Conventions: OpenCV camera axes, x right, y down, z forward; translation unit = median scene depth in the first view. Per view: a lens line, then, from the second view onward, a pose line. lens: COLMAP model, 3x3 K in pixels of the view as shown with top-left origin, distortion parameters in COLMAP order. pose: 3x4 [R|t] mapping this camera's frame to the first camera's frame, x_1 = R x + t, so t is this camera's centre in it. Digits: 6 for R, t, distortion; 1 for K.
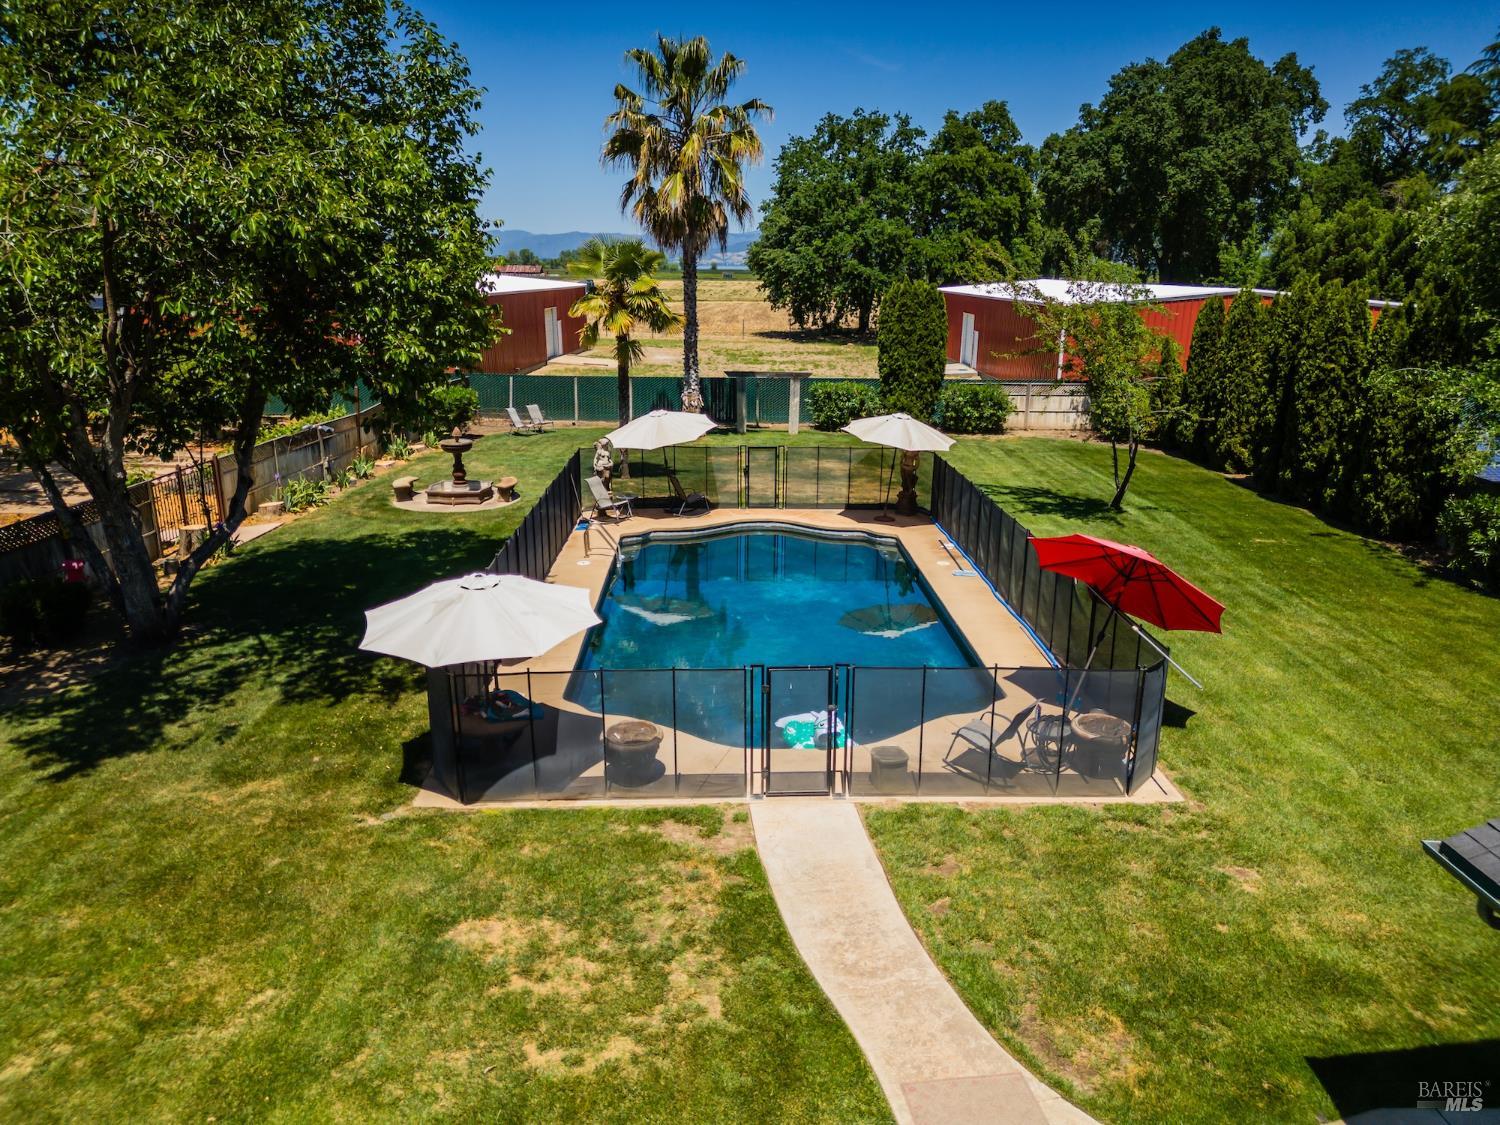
lens RADIAL K [[1050.1, 0, 747.2], [0, 1050.1, 560.4], [0, 0, 1]] dist [0.066136, -0.059325]
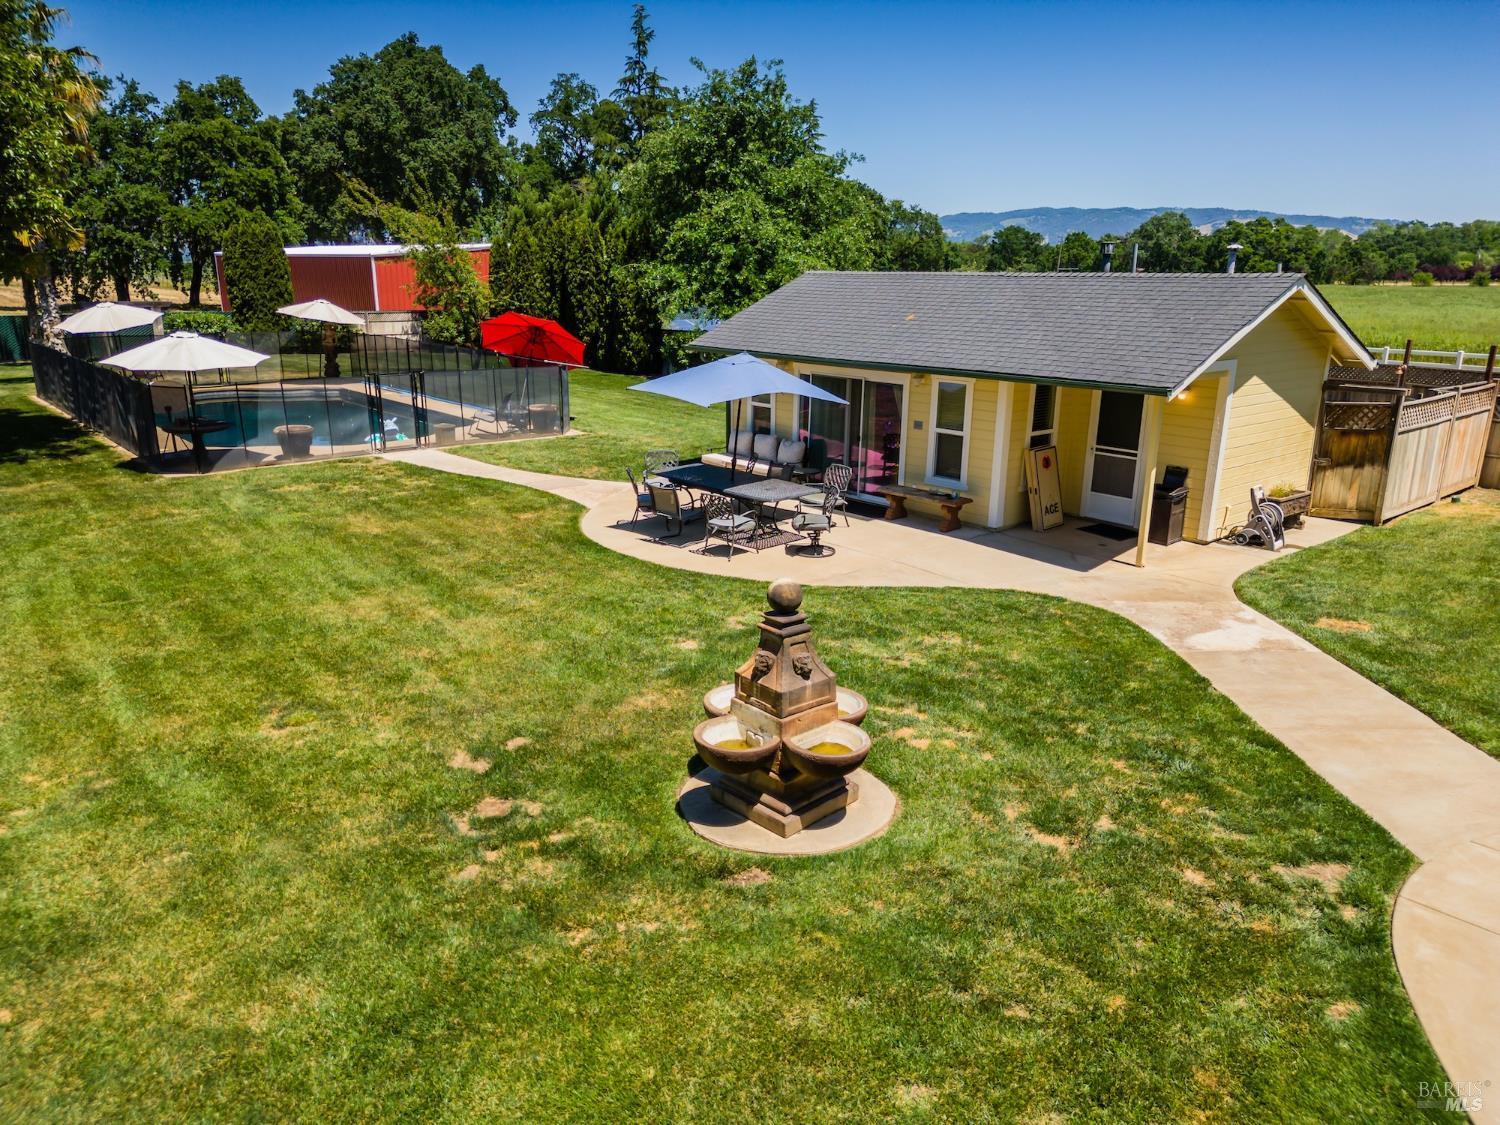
lens RADIAL K [[1050.1, 0, 747.2], [0, 1050.1, 560.4], [0, 0, 1]] dist [0.066136, -0.059325]
pose [[0.779517, -0.170996, 0.602590, -0.083702], [0.168643, 0.983787, 0.061009, 0.054281], [-0.603252, 0.054065, 0.795716, -0.107382]]
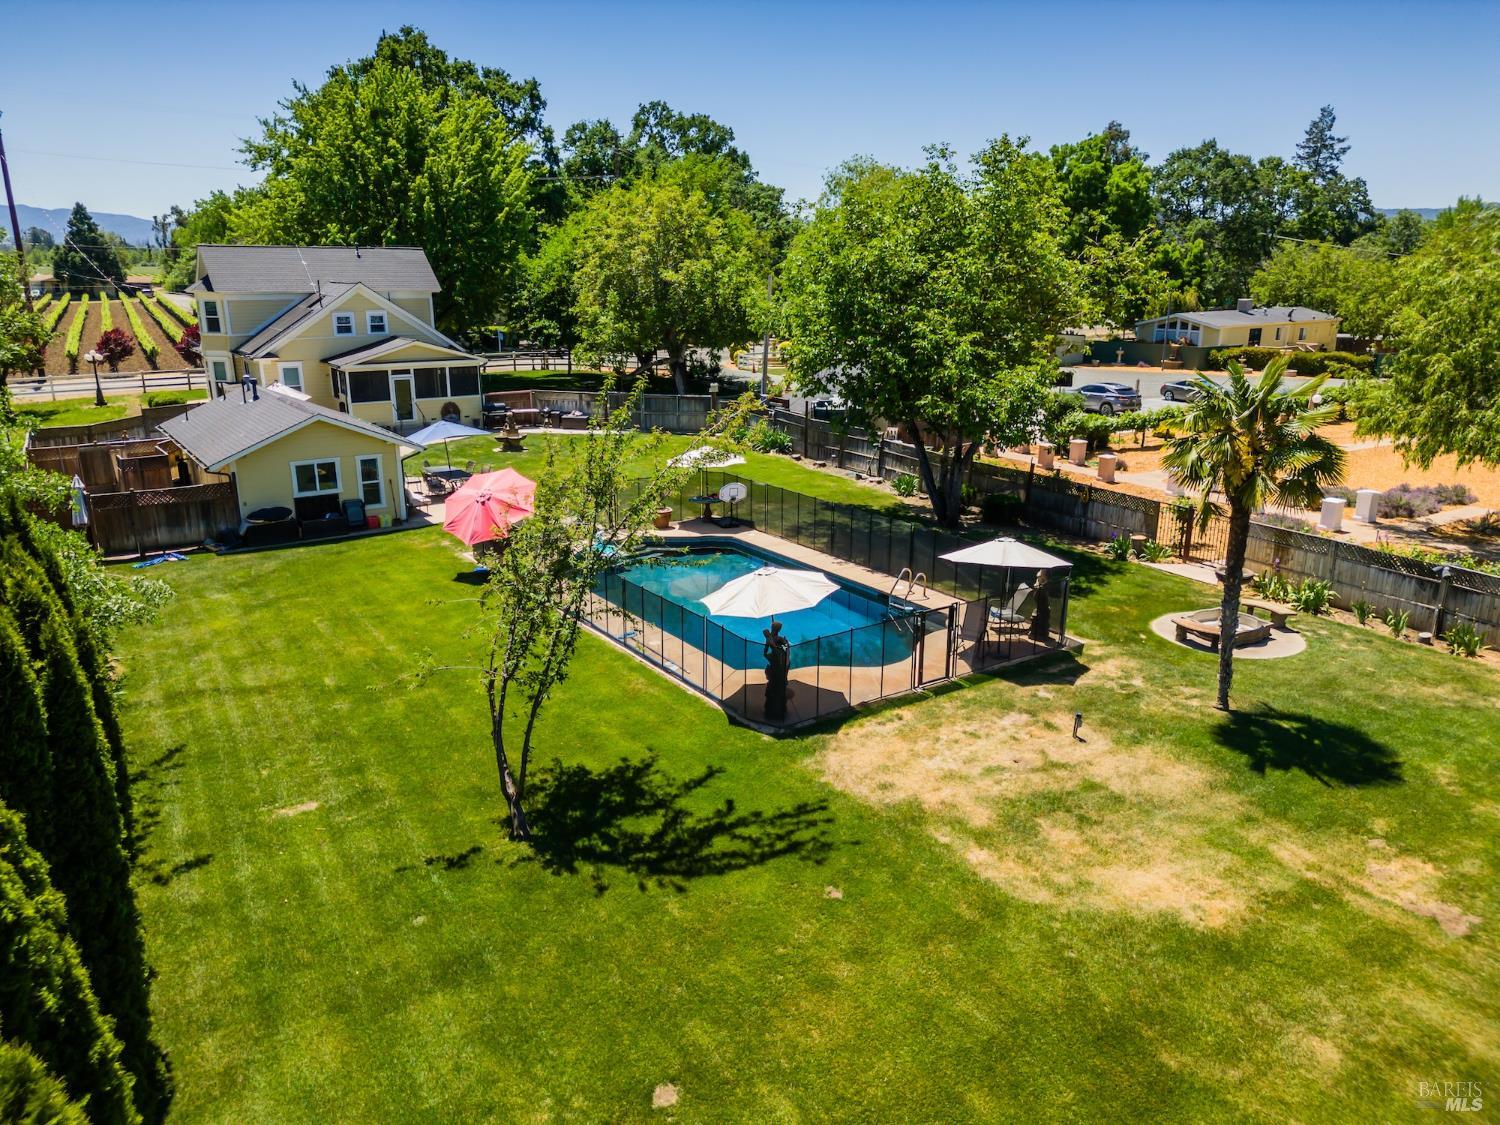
lens RADIAL K [[1047.9, 0, 748.3], [0, 1047.9, 559.0], [0, 0, 1]] dist [0.095586, -0.121408]
pose [[-0.836435, 0.136045, -0.530912, 0.164929], [-0.158621, 0.867153, 0.472108, -0.148060], [0.524610, 0.479101, -0.703738, 0.435850]]
